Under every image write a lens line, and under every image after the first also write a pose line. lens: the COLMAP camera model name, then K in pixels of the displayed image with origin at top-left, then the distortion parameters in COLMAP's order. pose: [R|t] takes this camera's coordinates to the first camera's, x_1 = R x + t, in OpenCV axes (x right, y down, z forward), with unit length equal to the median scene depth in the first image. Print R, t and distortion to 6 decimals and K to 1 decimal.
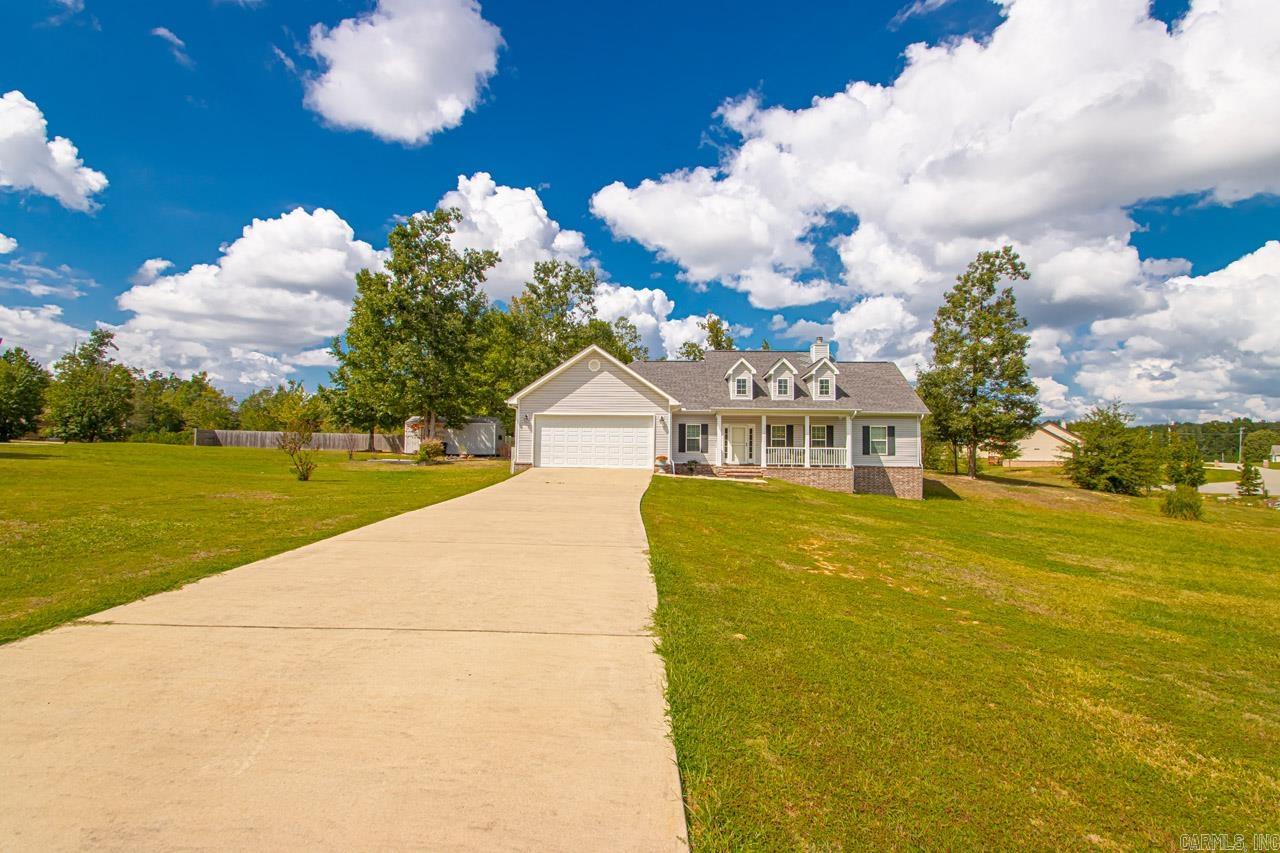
lens RADIAL K [[616.9, 0, 634.8], [0, 616.9, 423.1], [0, 0, 1]] dist [0.002611, -0.013514]
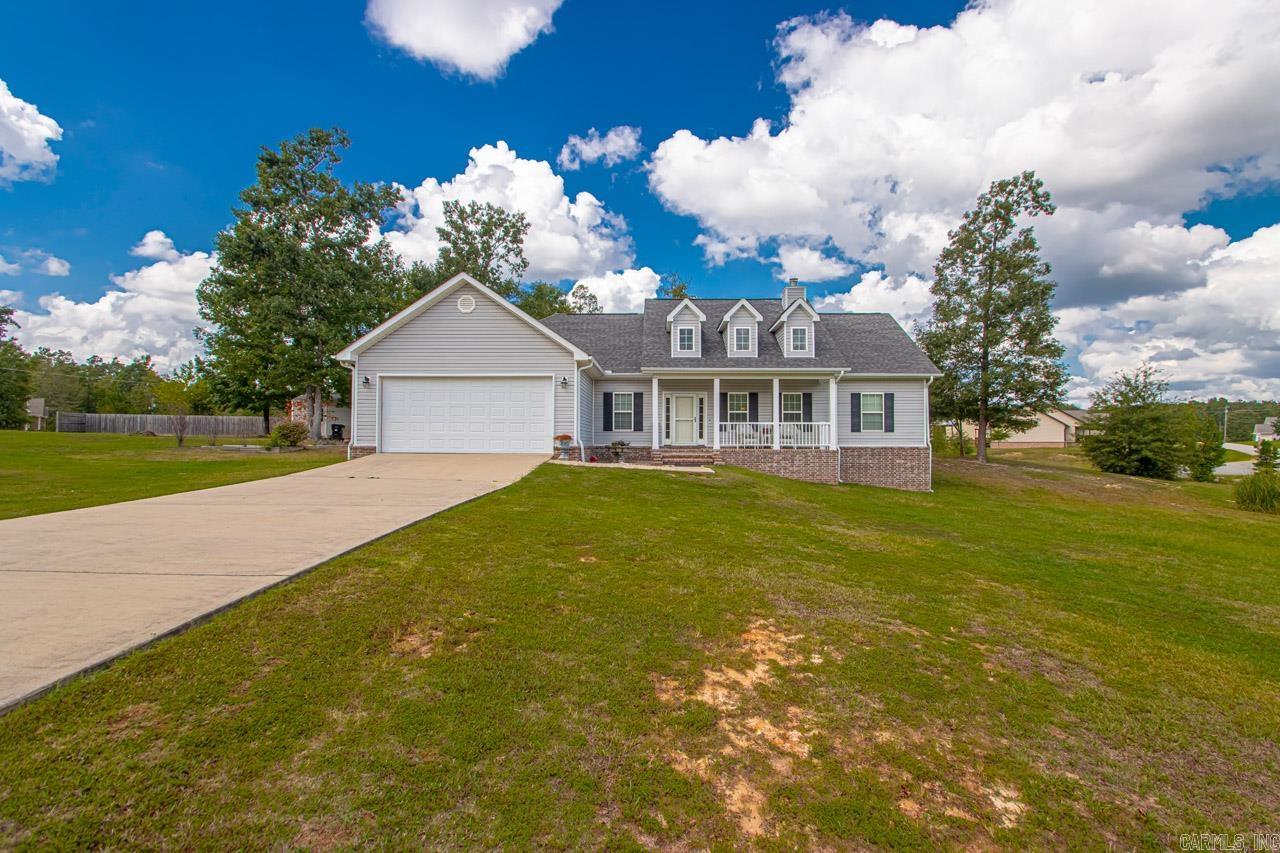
lens RADIAL K [[563.5, 0, 643.4], [0, 563.5, 422.3], [0, 0, 1]] dist [0.002837, 0.000520]
pose [[0.999778, -0.009413, 0.018863, 0.088701], [0.009090, 0.999812, 0.017147, 0.021572], [-0.019021, -0.016972, 0.999675, 0.272216]]
